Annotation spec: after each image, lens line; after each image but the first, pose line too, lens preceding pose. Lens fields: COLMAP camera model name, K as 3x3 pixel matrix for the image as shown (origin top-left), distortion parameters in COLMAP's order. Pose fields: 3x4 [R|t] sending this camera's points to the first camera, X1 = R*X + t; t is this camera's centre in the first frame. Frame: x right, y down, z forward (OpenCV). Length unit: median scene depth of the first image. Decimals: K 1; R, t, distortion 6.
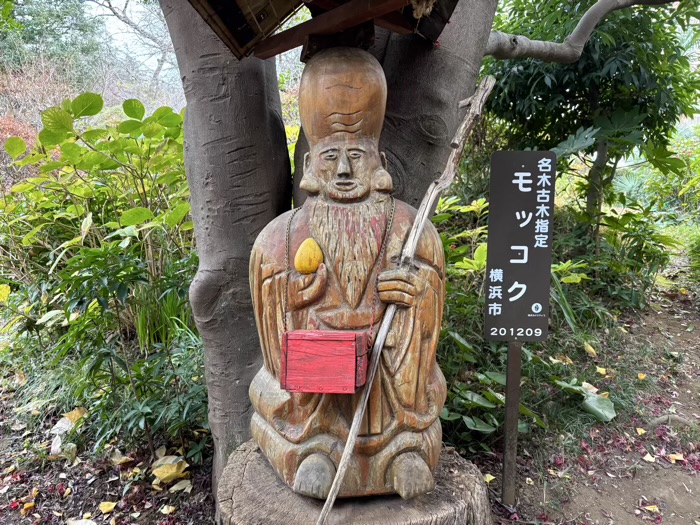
lens RADIAL K [[526.6, 0, 349.7], [0, 526.6, 265.3], [0, 0, 1]] dist [0.051588, -0.050011]
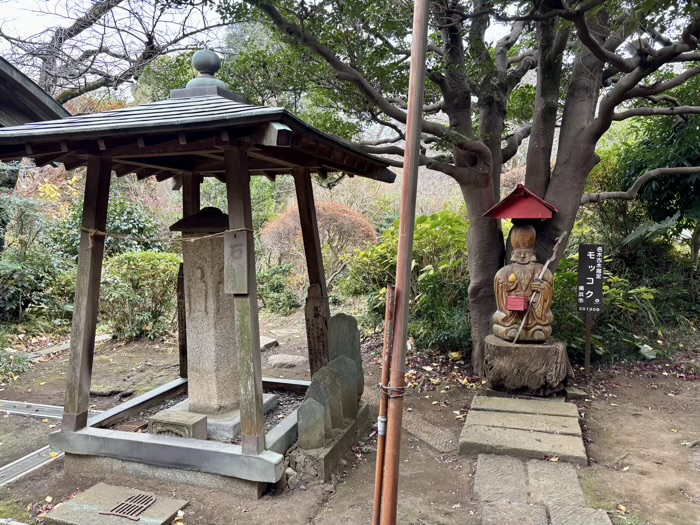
lens RADIAL K [[526.6, 0, 352.8], [0, 526.6, 266.9], [0, 0, 1]] dist [0.051588, -0.050011]
pose [[0.940935, 0.021622, -0.337896, 0.111185], [-0.039608, 0.998136, -0.046424, 0.108585], [0.336262, 0.057066, 0.940038, -2.626804]]
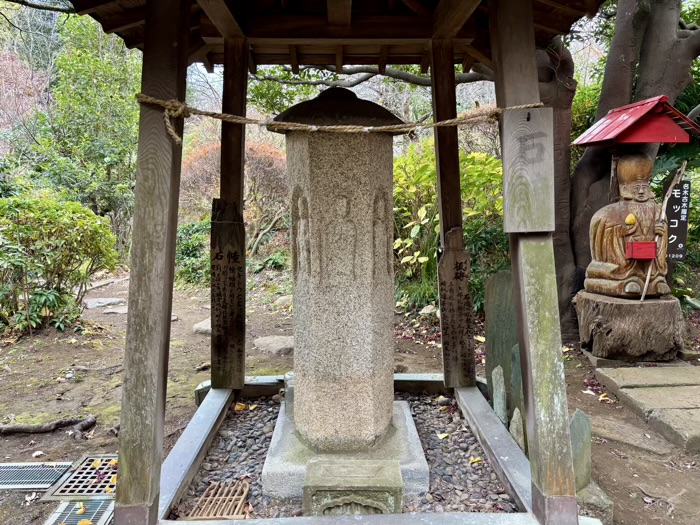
lens RADIAL K [[526.6, 0, 351.8], [0, 526.6, 265.7], [0, 0, 1]] dist [0.051588, -0.050011]
pose [[0.999986, 0.002481, -0.004571, -1.459620], [-0.002444, 0.999965, 0.008046, 0.200931], [0.004590, -0.008035, 0.999957, -1.849709]]
